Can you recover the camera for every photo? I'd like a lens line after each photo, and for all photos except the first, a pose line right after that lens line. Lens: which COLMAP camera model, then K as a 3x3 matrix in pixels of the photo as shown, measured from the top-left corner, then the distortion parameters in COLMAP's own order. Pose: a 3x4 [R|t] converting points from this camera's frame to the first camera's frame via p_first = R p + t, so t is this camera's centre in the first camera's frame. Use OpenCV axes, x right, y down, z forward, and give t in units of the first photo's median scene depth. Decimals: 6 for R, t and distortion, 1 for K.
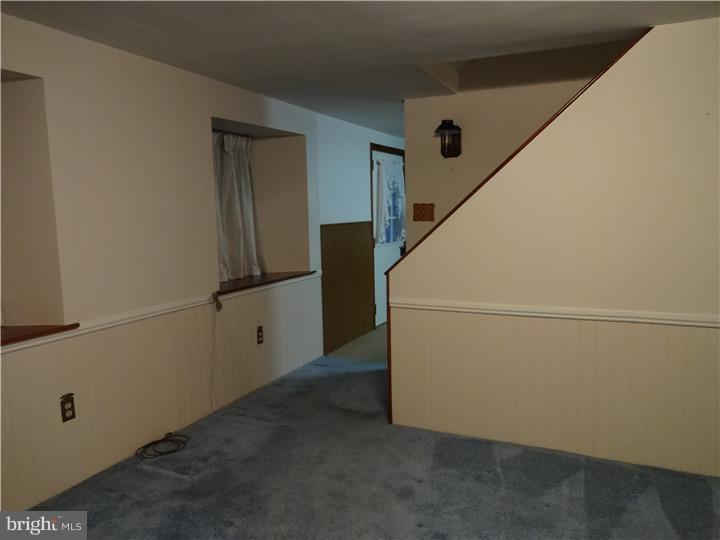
lens RADIAL K [[534.3, 0, 360.0], [0, 534.3, 270.0], [0, 0, 1]] dist [0.000743, -0.009693]
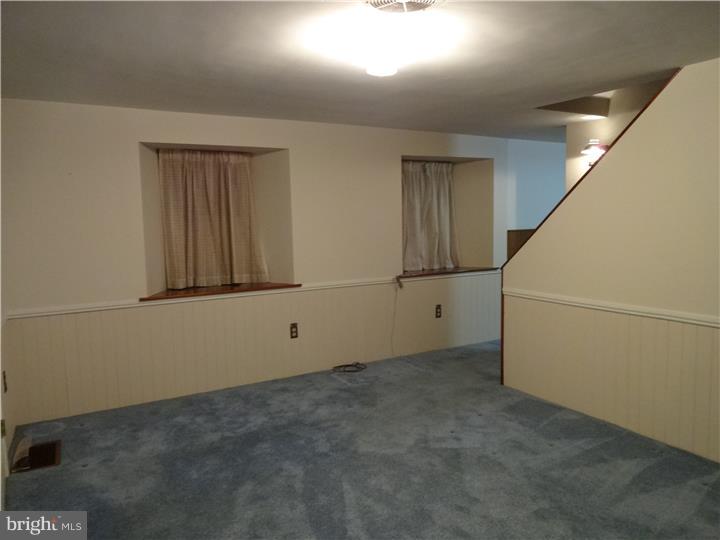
lens RADIAL K [[534.3, 0, 360.0], [0, 534.3, 270.0], [0, 0, 1]] dist [0.000743, -0.009693]
pose [[0.817184, 0.059206, -0.573328, 0.518024], [-0.061020, 0.998007, 0.016088, 0.010016], [0.573138, 0.021838, 0.819168, -0.274611]]
